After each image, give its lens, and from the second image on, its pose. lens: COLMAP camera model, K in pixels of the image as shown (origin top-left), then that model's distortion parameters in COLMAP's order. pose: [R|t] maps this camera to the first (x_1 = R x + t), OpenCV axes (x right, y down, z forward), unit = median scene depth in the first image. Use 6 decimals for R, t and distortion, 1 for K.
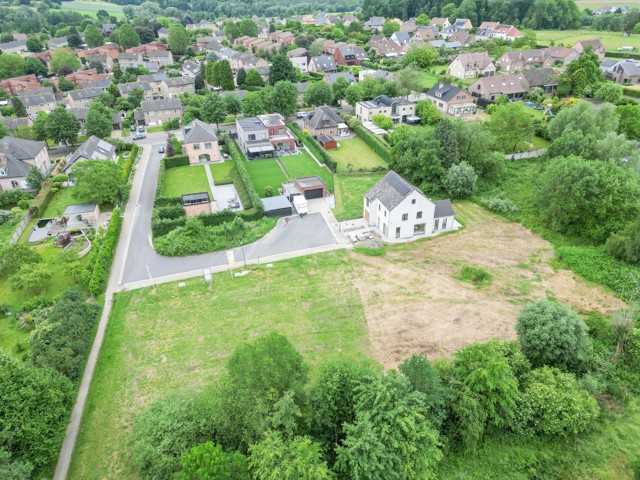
lens RADIAL K [[444.7, 0, 320.0], [0, 444.7, 240.0], [0, 0, 1]] dist [0.071536, -0.058581]
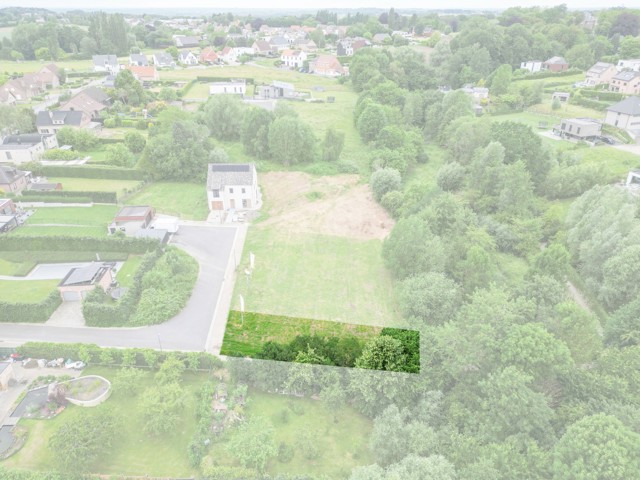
lens RADIAL K [[444.7, 0, 320.0], [0, 444.7, 240.0], [0, 0, 1]] dist [0.071536, -0.058581]
pose [[0.248083, -0.429720, 0.868214, -0.914516], [0.480854, 0.832651, 0.274720, -0.178964], [-0.840972, 0.349331, 0.413199, 0.346906]]
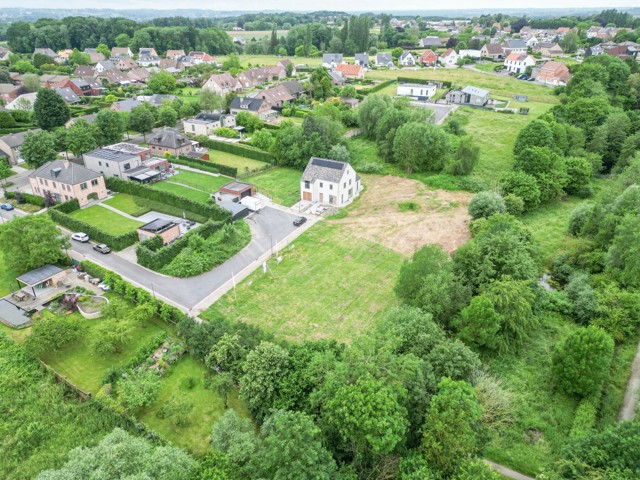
lens RADIAL K [[444.7, 0, 320.0], [0, 444.7, 240.0], [0, 0, 1]] dist [0.071536, -0.058581]
pose [[0.720934, -0.302842, 0.623331, -0.708633], [0.337693, 0.938966, 0.065622, -0.009981], [-0.605159, 0.163186, 0.779200, 0.039495]]
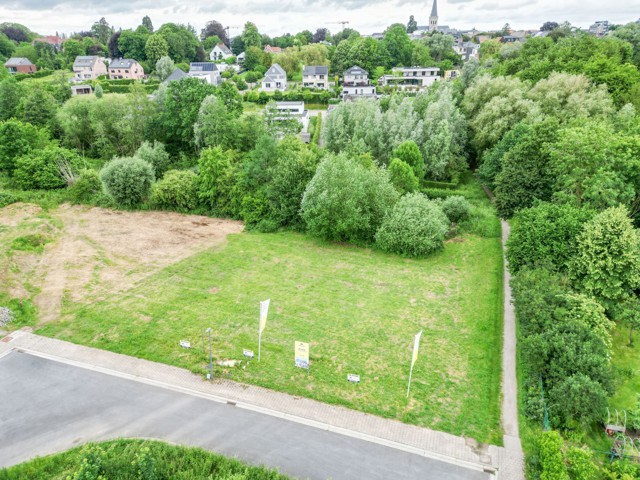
lens RADIAL K [[444.7, 0, 320.0], [0, 444.7, 240.0], [0, 0, 1]] dist [0.071536, -0.058581]
pose [[-0.826227, -0.202526, 0.525673, -0.428455], [0.305062, 0.623623, 0.719744, -0.295124], [-0.473589, 0.755035, -0.453471, 0.964552]]
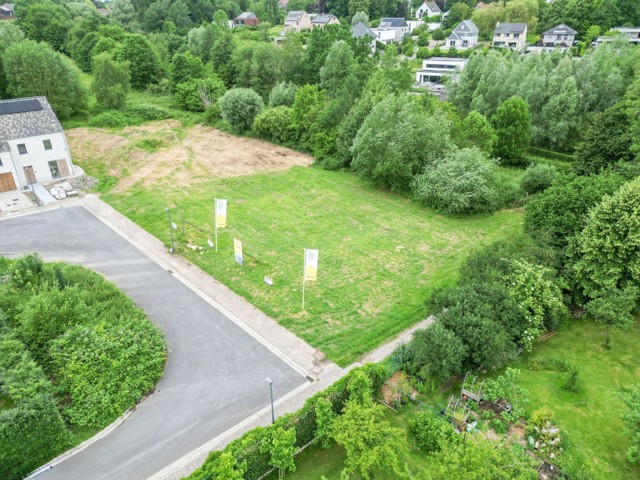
lens RADIAL K [[444.7, 0, 320.0], [0, 444.7, 240.0], [0, 0, 1]] dist [0.071536, -0.058581]
pose [[-0.477255, -0.388577, 0.788185, -0.623311], [0.448419, 0.663672, 0.598715, -0.183433], [-0.755744, 0.639176, -0.142495, 0.858096]]
